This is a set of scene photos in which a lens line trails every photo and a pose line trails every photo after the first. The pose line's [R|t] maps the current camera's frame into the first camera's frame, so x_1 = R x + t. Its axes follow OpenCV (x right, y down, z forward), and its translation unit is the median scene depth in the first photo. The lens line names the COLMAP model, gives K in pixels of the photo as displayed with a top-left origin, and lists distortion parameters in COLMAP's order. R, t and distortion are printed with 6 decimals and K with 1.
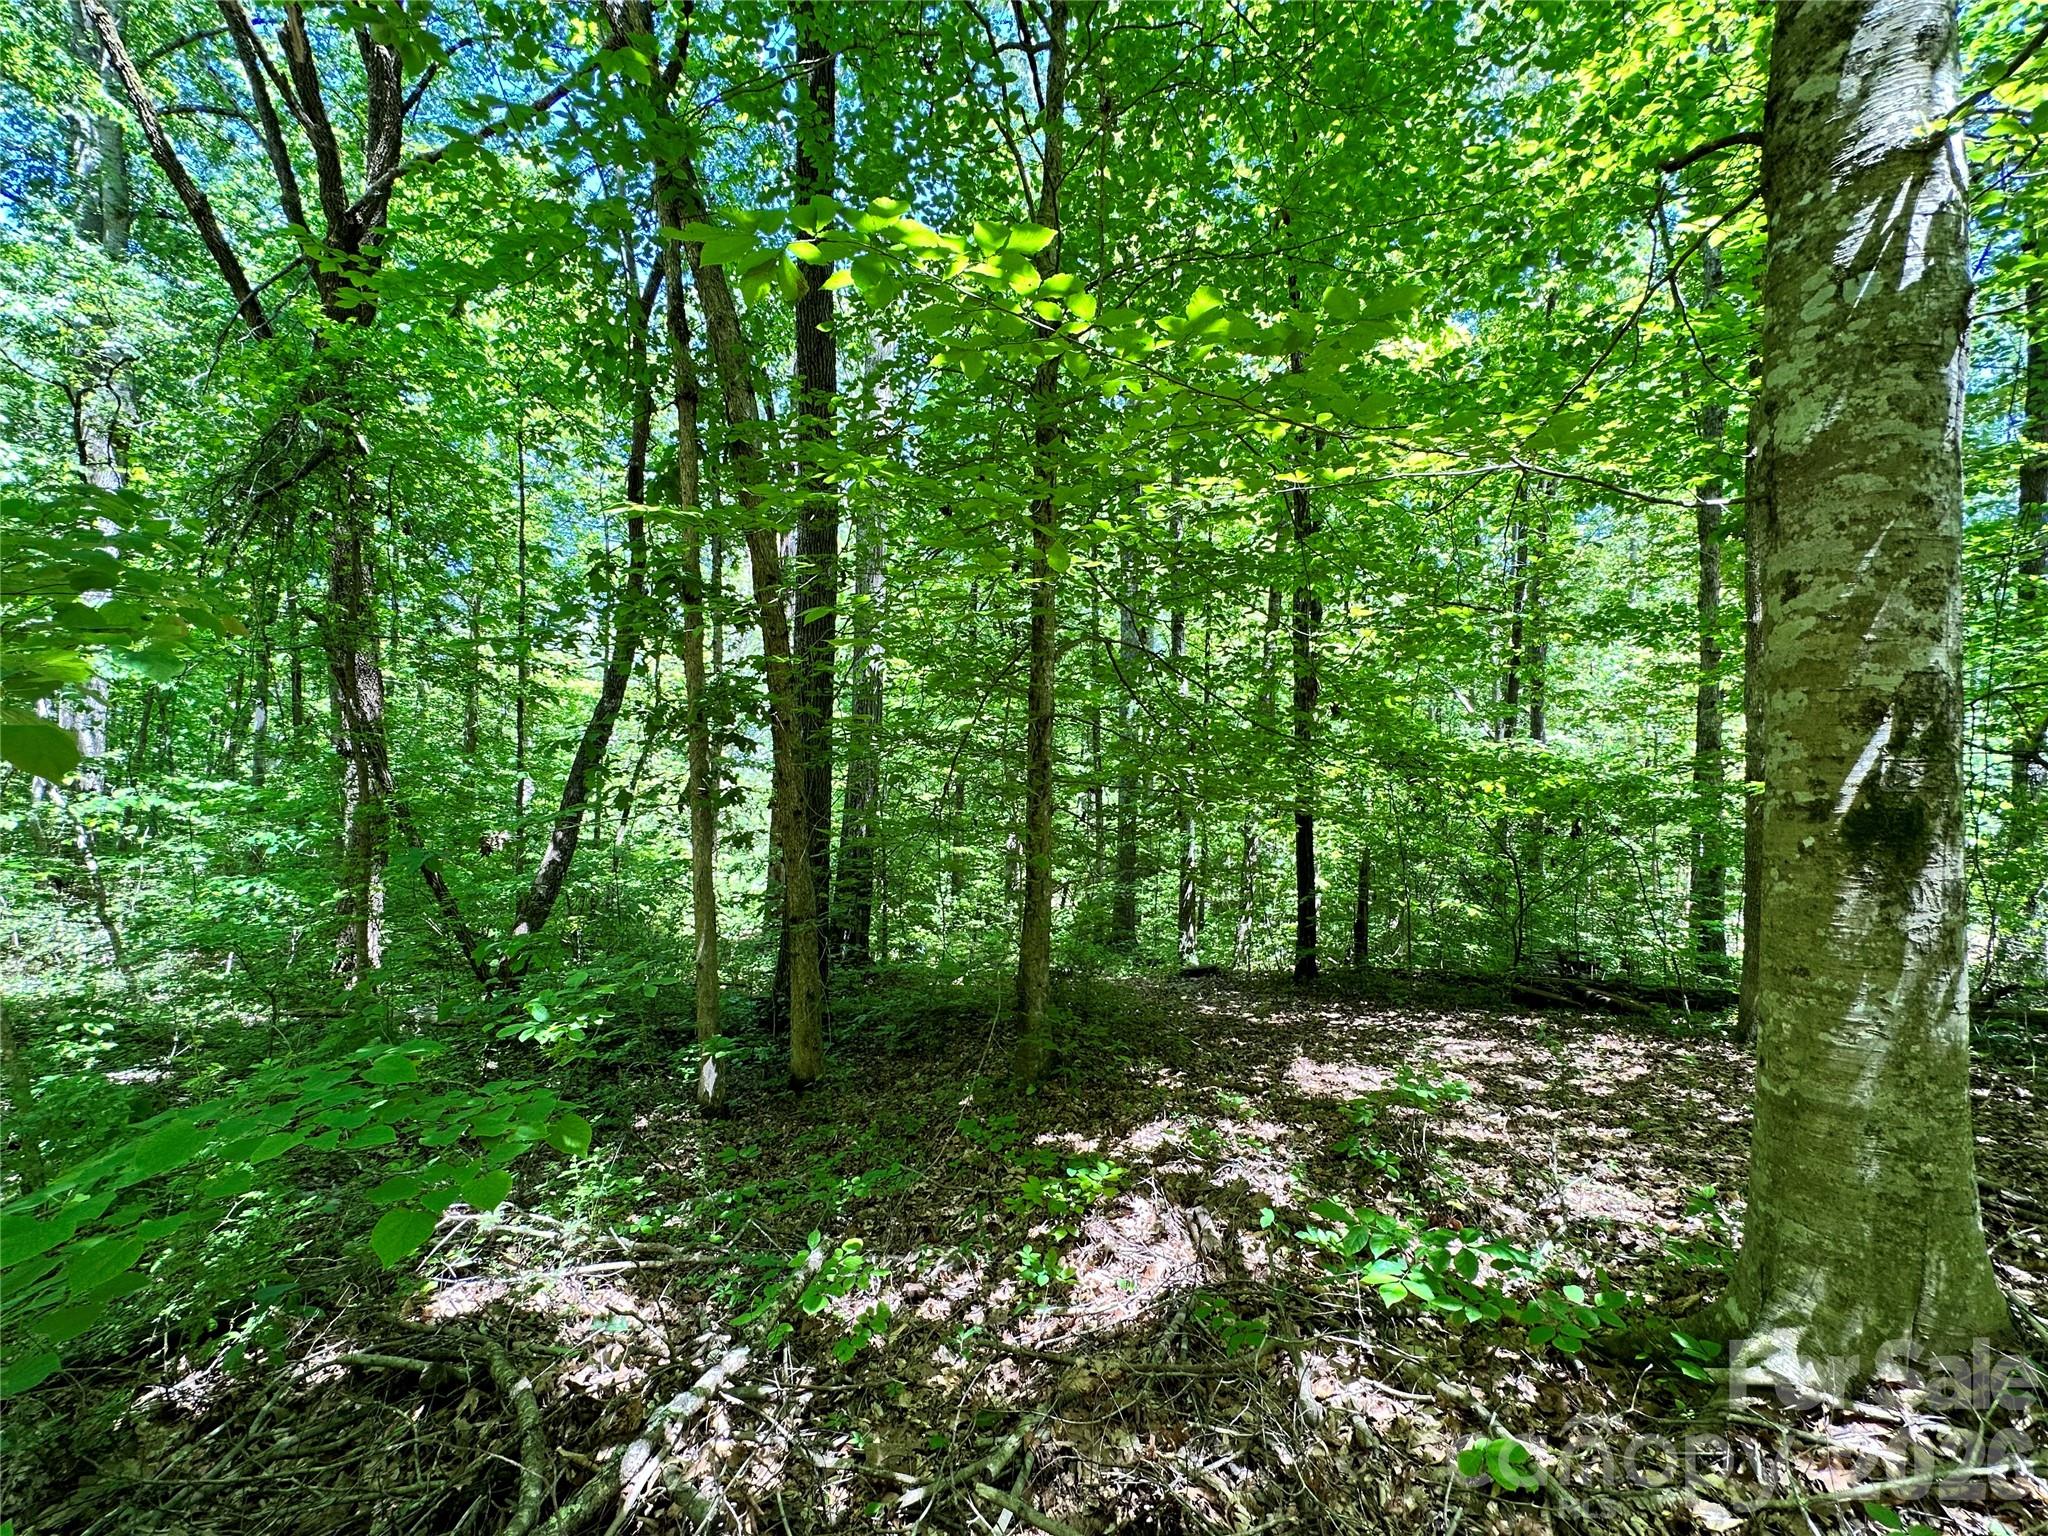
lens RADIAL K [[811.5, 0, 1022.3], [0, 811.5, 777.2], [0, 0, 1]] dist [-0.004027, 0.000826]
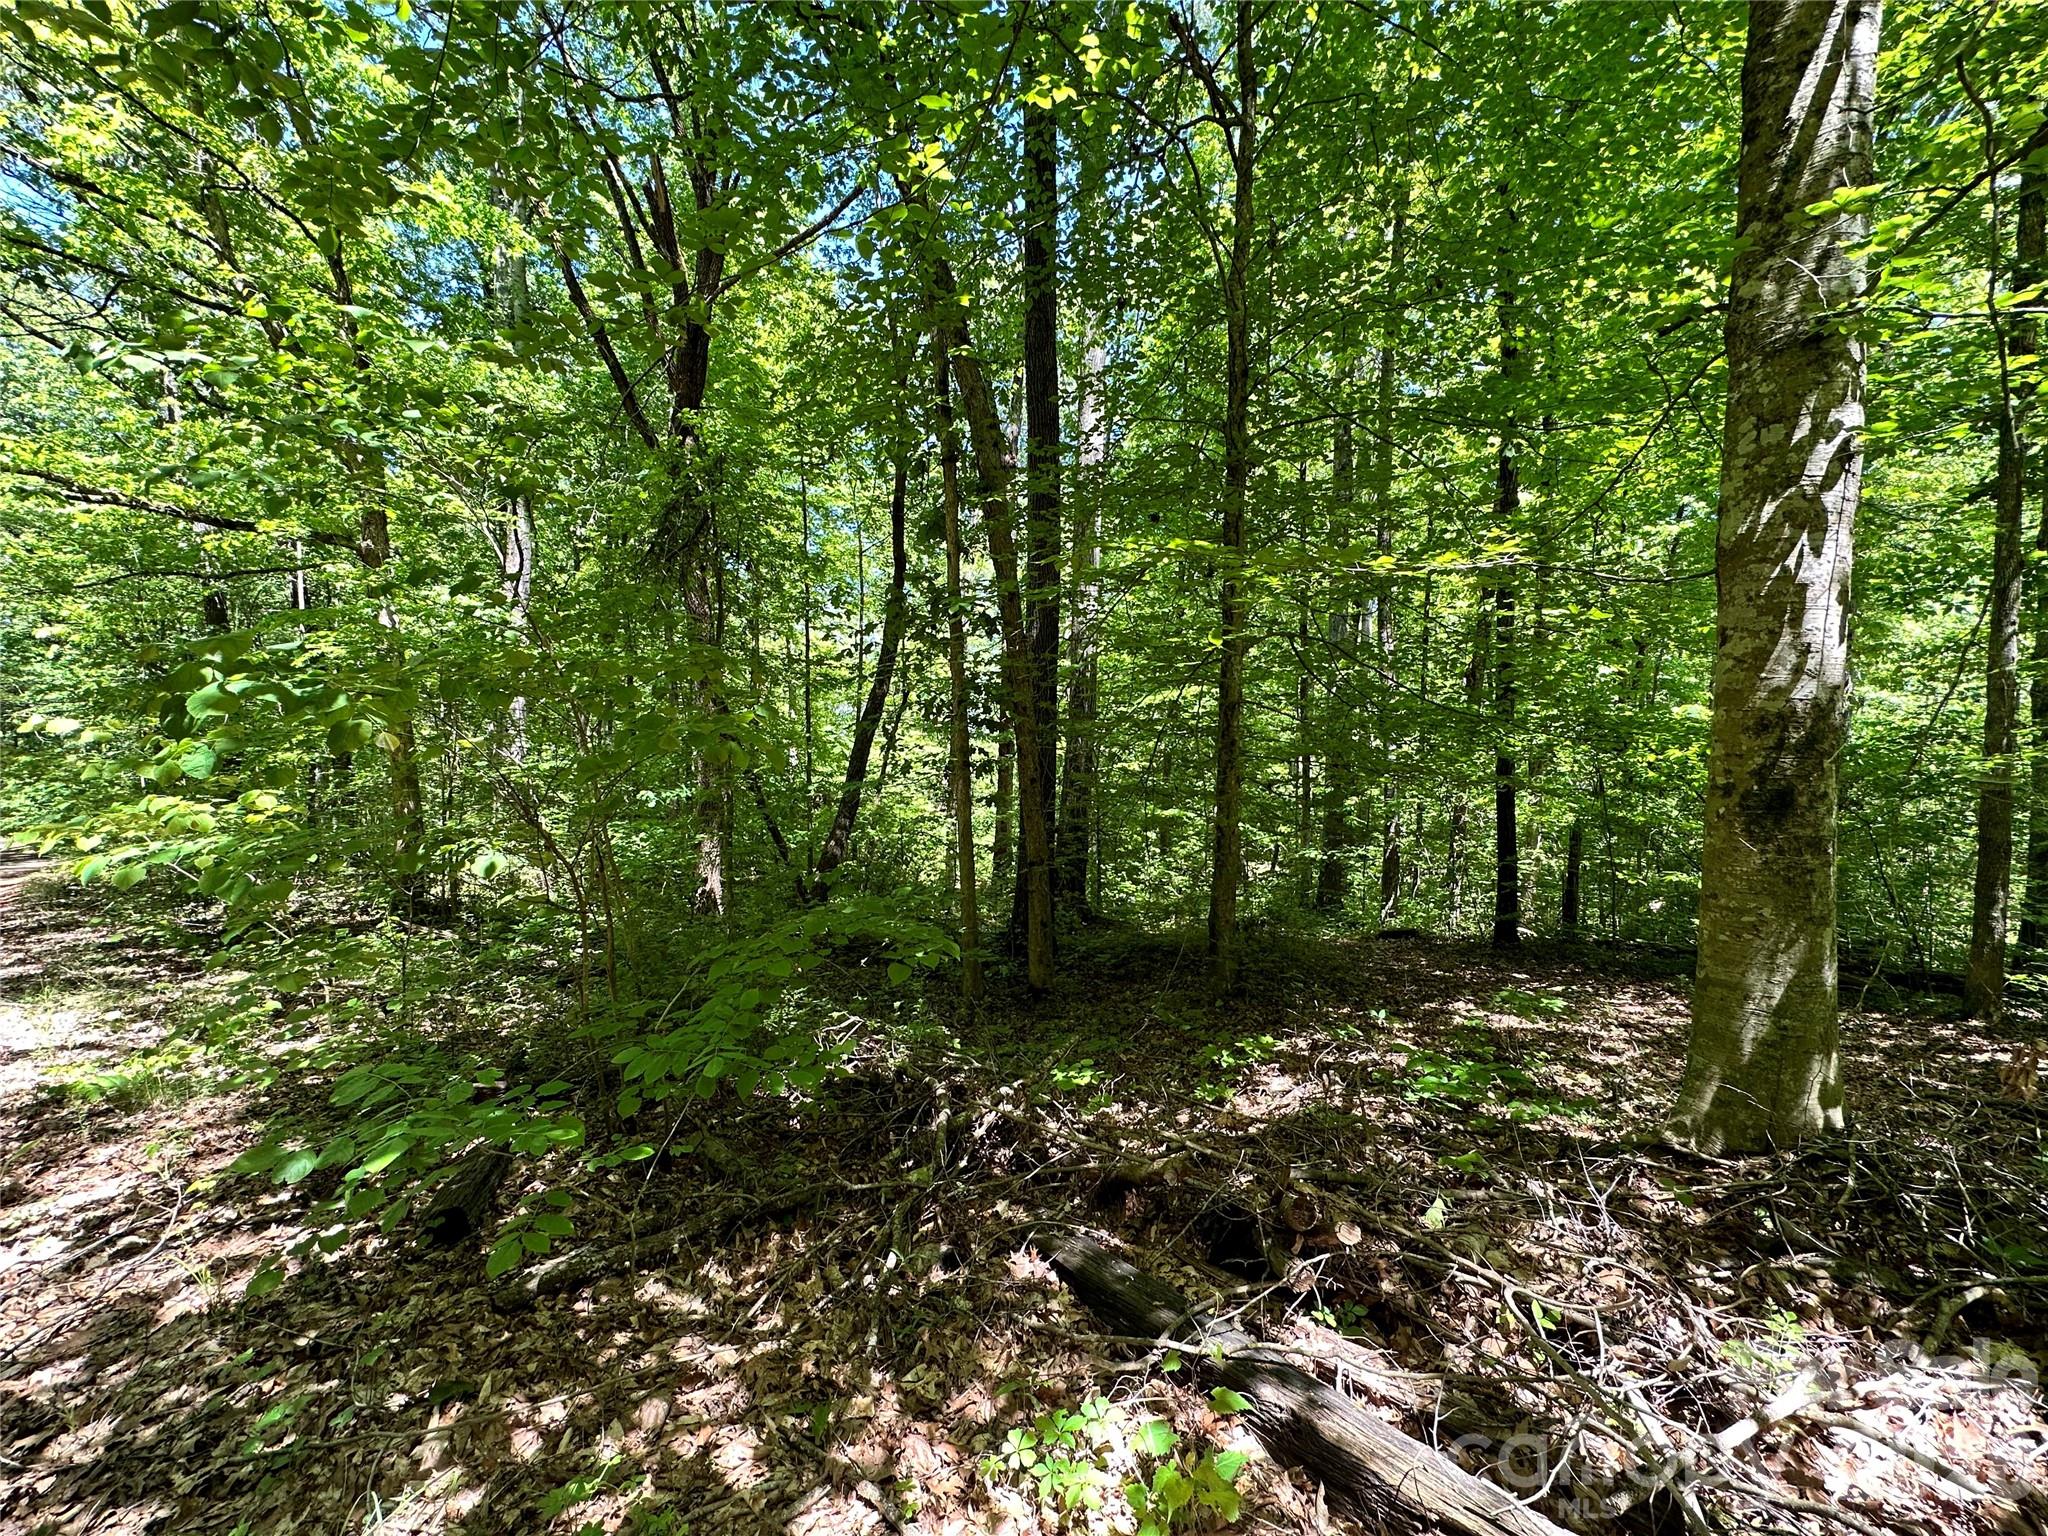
lens RADIAL K [[811.5, 0, 1024.7], [0, 811.5, 769.8], [0, 0, 1]] dist [-0.004027, 0.000826]
pose [[0.967633, 0.006299, -0.252283, 0.021614], [0.002416, 0.999411, 0.034220, -0.010921], [0.252350, -0.033722, 0.967048, -0.167994]]
